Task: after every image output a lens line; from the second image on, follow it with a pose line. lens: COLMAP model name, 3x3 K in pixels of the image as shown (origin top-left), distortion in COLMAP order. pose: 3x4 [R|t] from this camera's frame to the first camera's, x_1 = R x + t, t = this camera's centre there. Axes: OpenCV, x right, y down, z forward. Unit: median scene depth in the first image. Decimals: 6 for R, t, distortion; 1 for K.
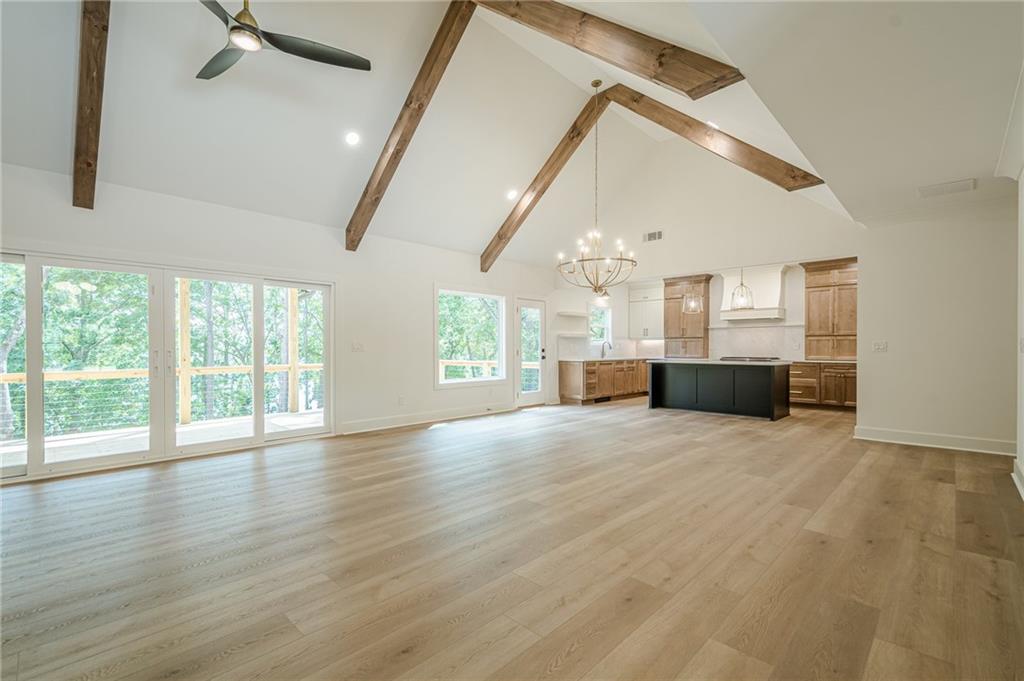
lens RADIAL K [[451.1, 0, 509.5], [0, 451.1, 349.1], [0, 0, 1]] dist [0.015421, -0.003013]
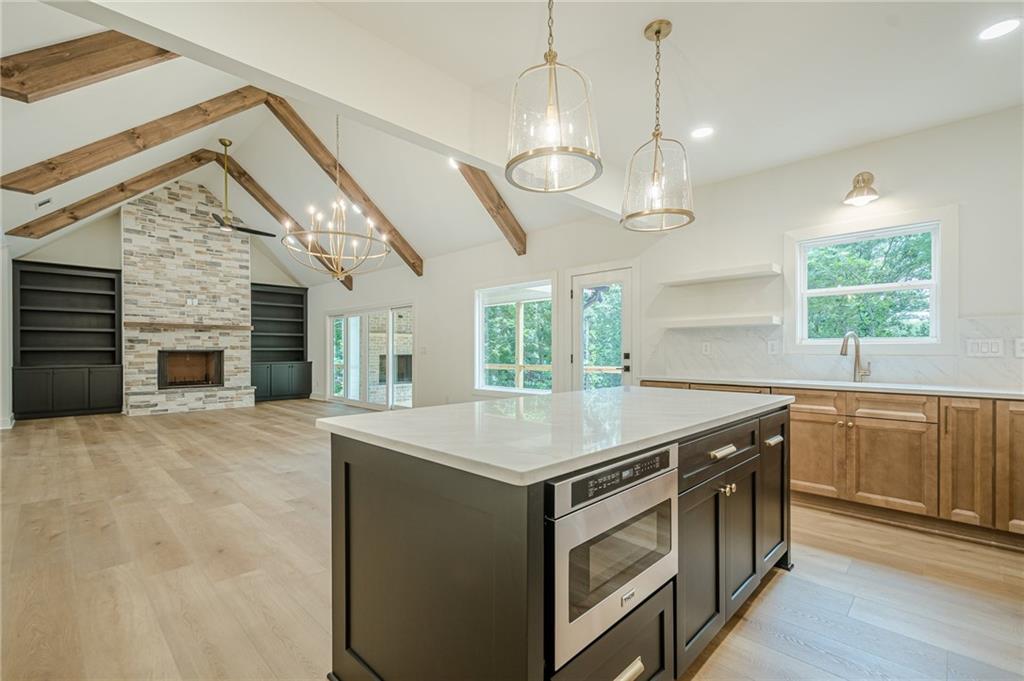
lens RADIAL K [[451.1, 0, 510.3], [0, 451.1, 349.9], [0, 0, 1]] dist [0.015421, -0.003013]
pose [[-0.010125, -0.003022, -0.999944, 0.785641], [-0.002425, 0.999993, -0.002998, -0.003878], [0.999946, 0.002395, -0.010132, 1.074688]]
